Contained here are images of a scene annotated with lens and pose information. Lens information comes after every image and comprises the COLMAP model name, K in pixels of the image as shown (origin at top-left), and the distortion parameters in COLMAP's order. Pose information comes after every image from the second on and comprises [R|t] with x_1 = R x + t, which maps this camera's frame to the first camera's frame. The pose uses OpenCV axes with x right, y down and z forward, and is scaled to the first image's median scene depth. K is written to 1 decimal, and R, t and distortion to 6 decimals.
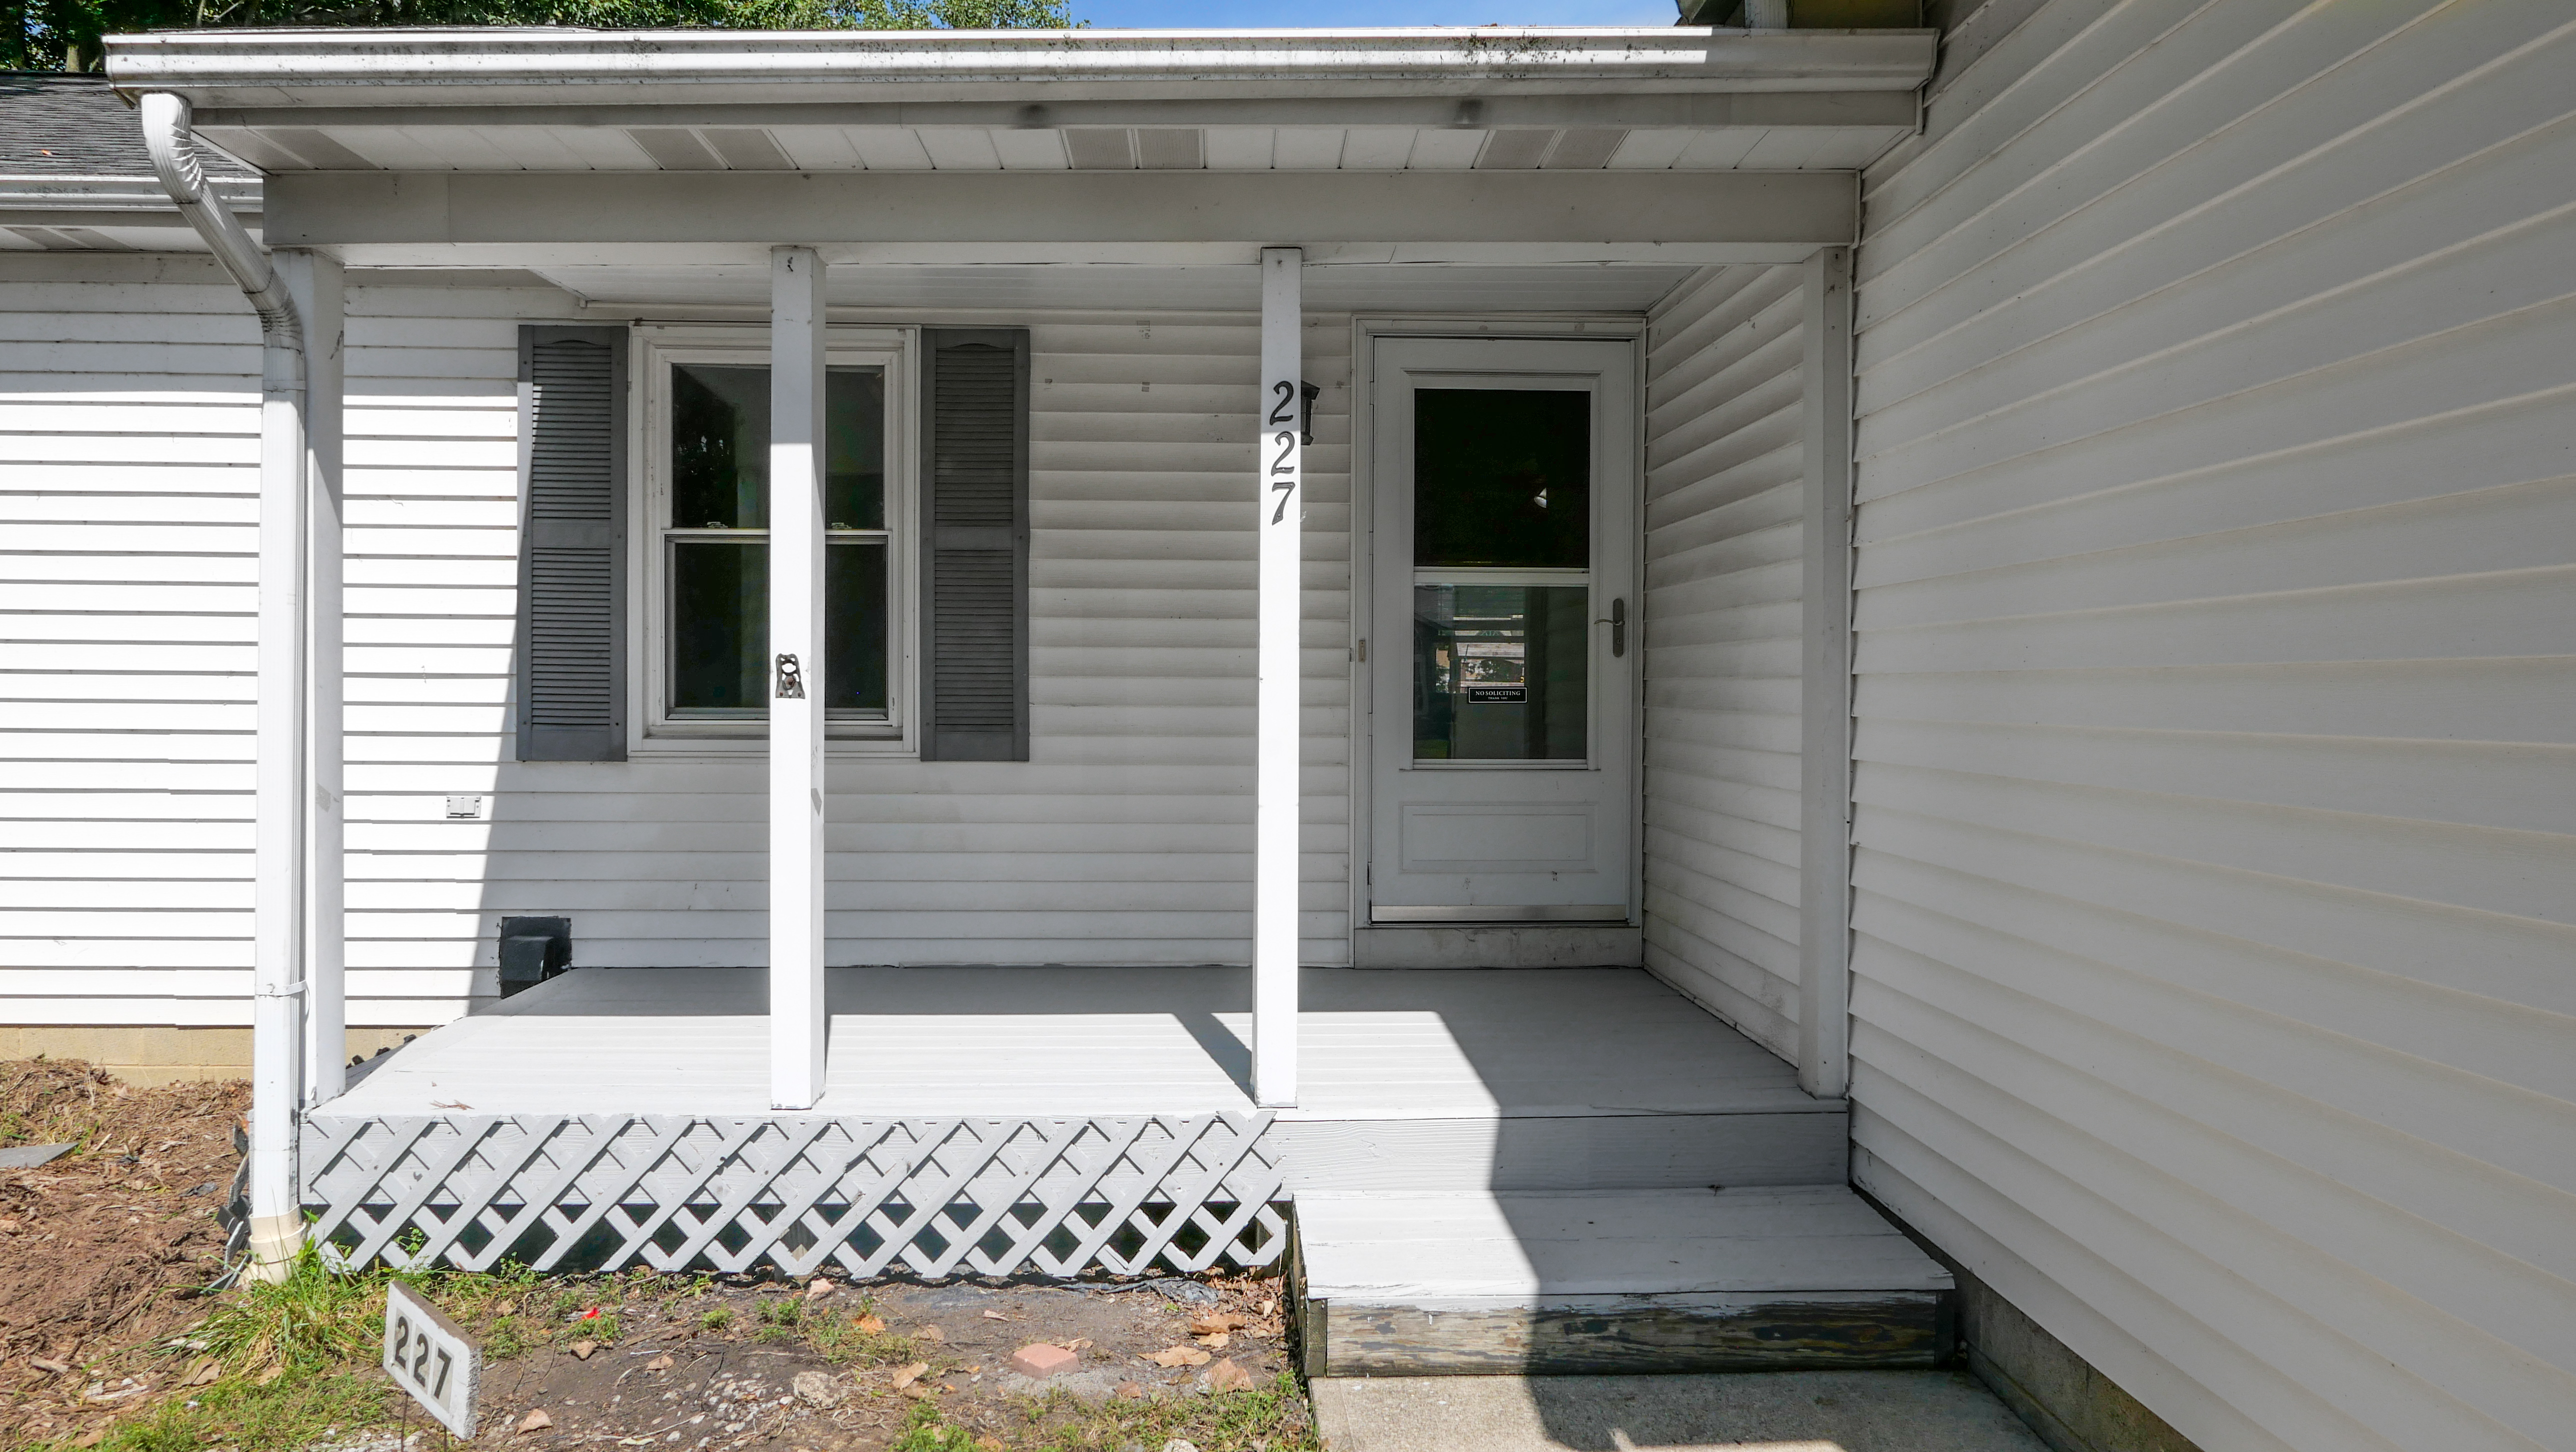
lens RADIAL K [[1699.5, 0, 1288.0], [0, 1699.5, 726.0], [0, 0, 1]] dist [0.007823, 0.004386]
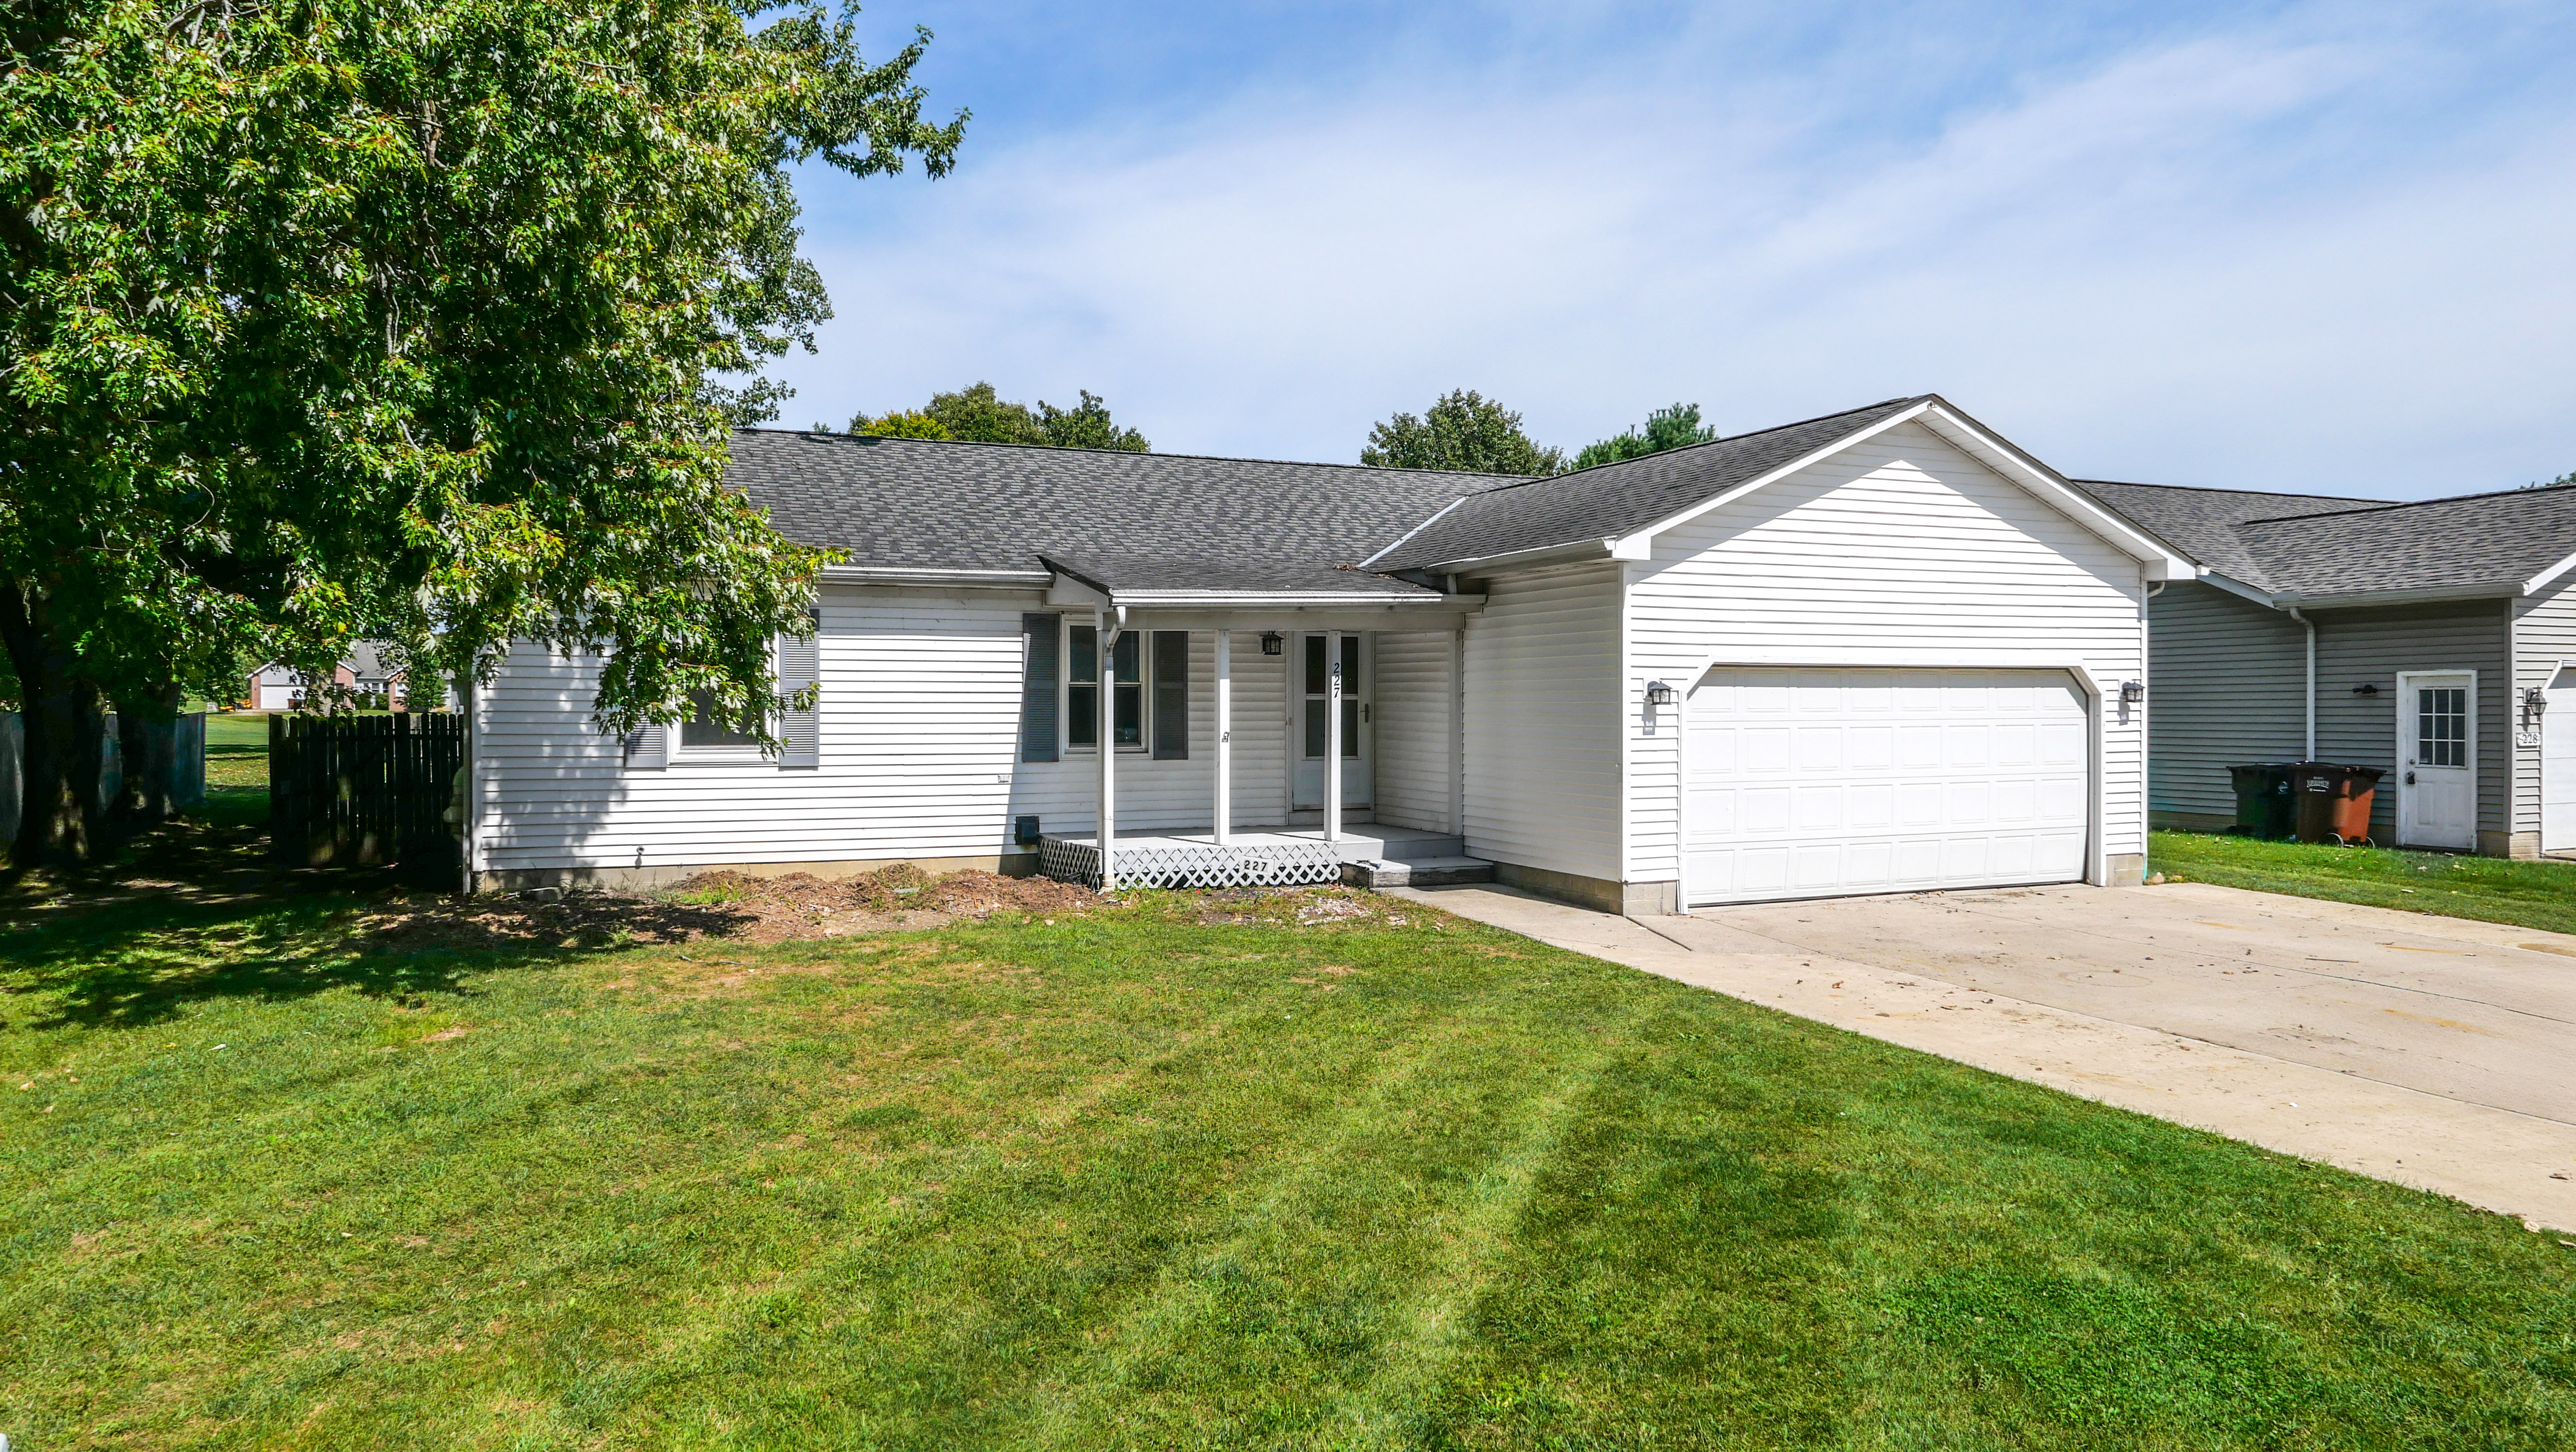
lens RADIAL K [[1699.5, 0, 1288.0], [0, 1699.5, 726.0], [0, 0, 1]] dist [0.007823, 0.004386]
pose [[0.933366, -0.010455, 0.358773, -1.070930], [0.011503, 0.999934, -0.000784, -0.034431], [-0.358741, 0.004859, 0.933425, -1.874668]]
